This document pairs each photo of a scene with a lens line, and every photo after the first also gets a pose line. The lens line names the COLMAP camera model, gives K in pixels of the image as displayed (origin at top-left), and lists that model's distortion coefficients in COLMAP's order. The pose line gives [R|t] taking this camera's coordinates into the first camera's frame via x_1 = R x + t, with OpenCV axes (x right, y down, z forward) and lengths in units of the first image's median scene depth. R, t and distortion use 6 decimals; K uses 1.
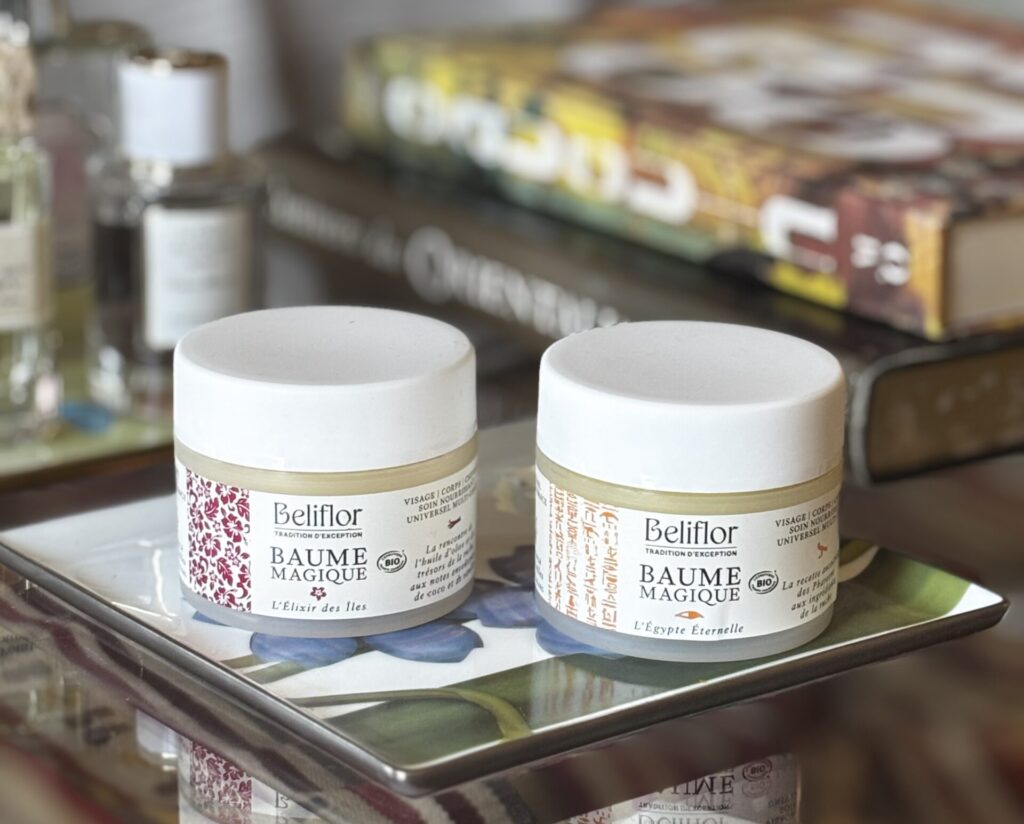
lens RADIAL K [[2976.5, 0, 514.5], [0, 2976.5, 412.9], [0, 0, 1]] dist [0.061920, 0.000000]
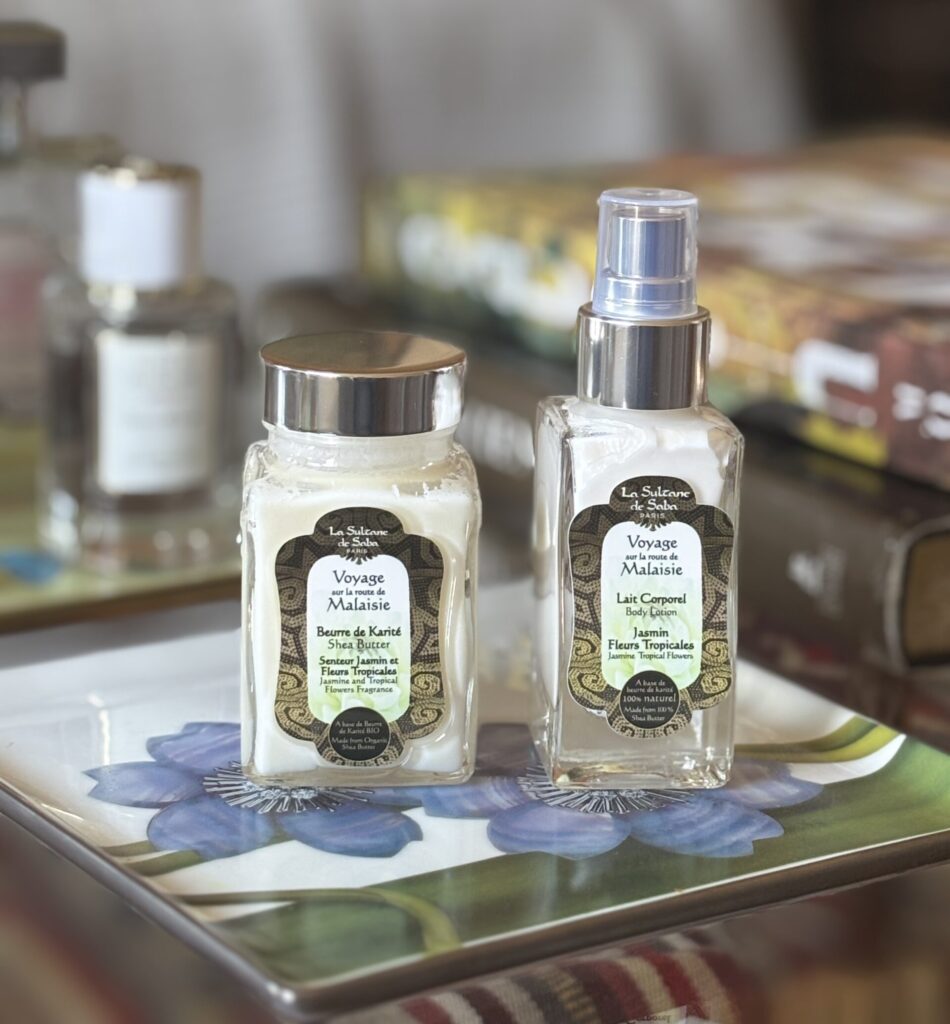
lens RADIAL K [[2947.0, 0, 476.1], [0, 2947.0, 516.0], [0, 0, 1]] dist [0.155820, 0.000000]
pose [[0.998811, 0.027140, -0.040496, 0.026016], [-0.028252, 0.999232, -0.027144, 0.006867], [0.039729, 0.028256, 0.998811, 0.120430]]
